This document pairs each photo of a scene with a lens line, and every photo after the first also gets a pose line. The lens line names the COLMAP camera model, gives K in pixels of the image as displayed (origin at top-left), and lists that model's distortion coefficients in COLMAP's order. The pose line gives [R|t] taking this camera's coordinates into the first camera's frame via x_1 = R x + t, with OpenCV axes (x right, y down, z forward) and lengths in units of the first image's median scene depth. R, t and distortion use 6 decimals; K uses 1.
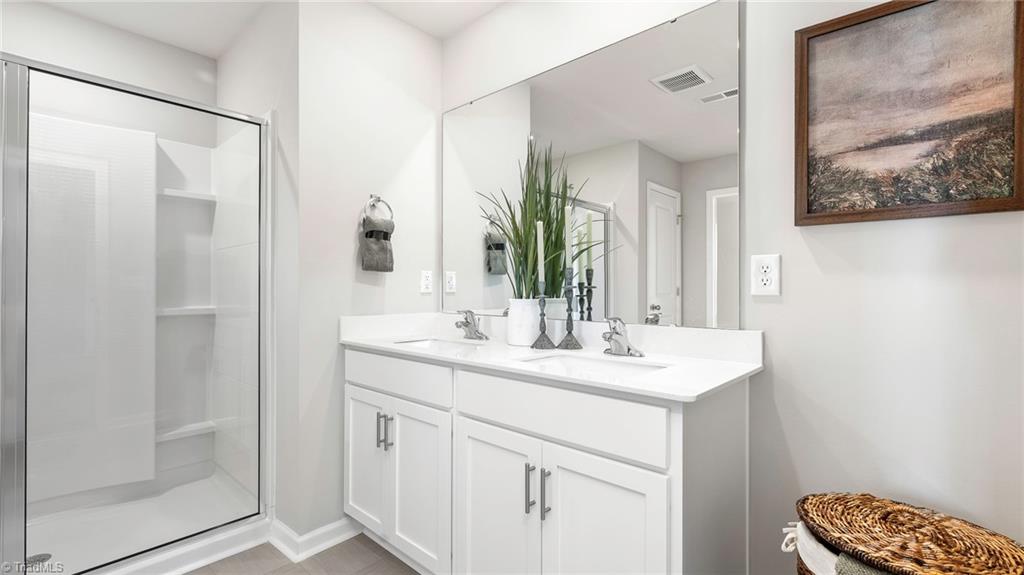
lens RADIAL K [[452.0, 0, 516.7], [0, 452.0, 286.6], [0, 0, 1]] dist [-0.000393, -0.000655]
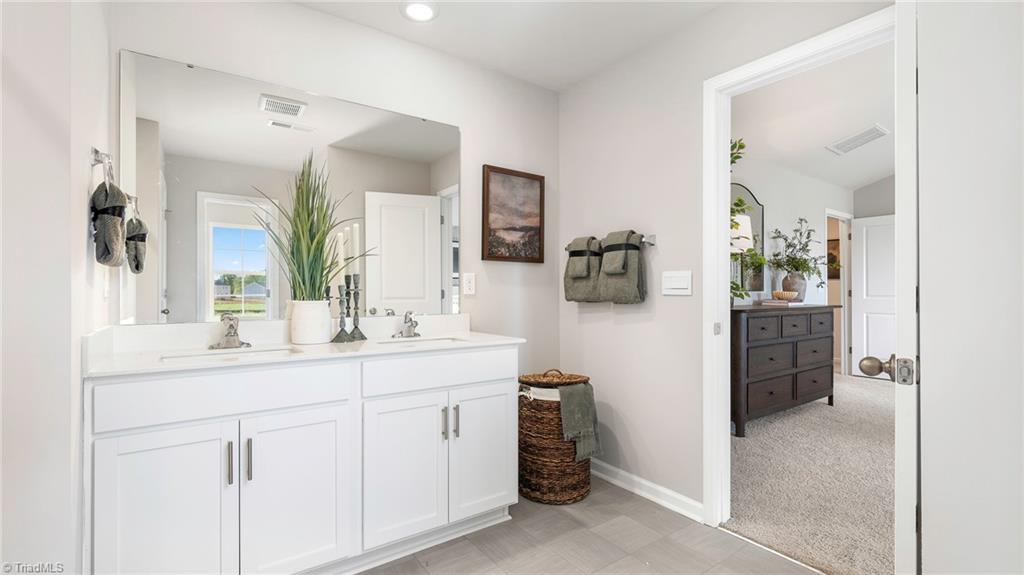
lens RADIAL K [[452.0, 0, 512.0], [0, 452.0, 289.4], [0, 0, 1]] dist [-0.000393, -0.000655]
pose [[0.223097, 0.002812, 0.974792, -1.365597], [-0.002878, 0.999993, -0.002226, 0.001191], [-0.974792, -0.002309, 0.223103, 0.437069]]
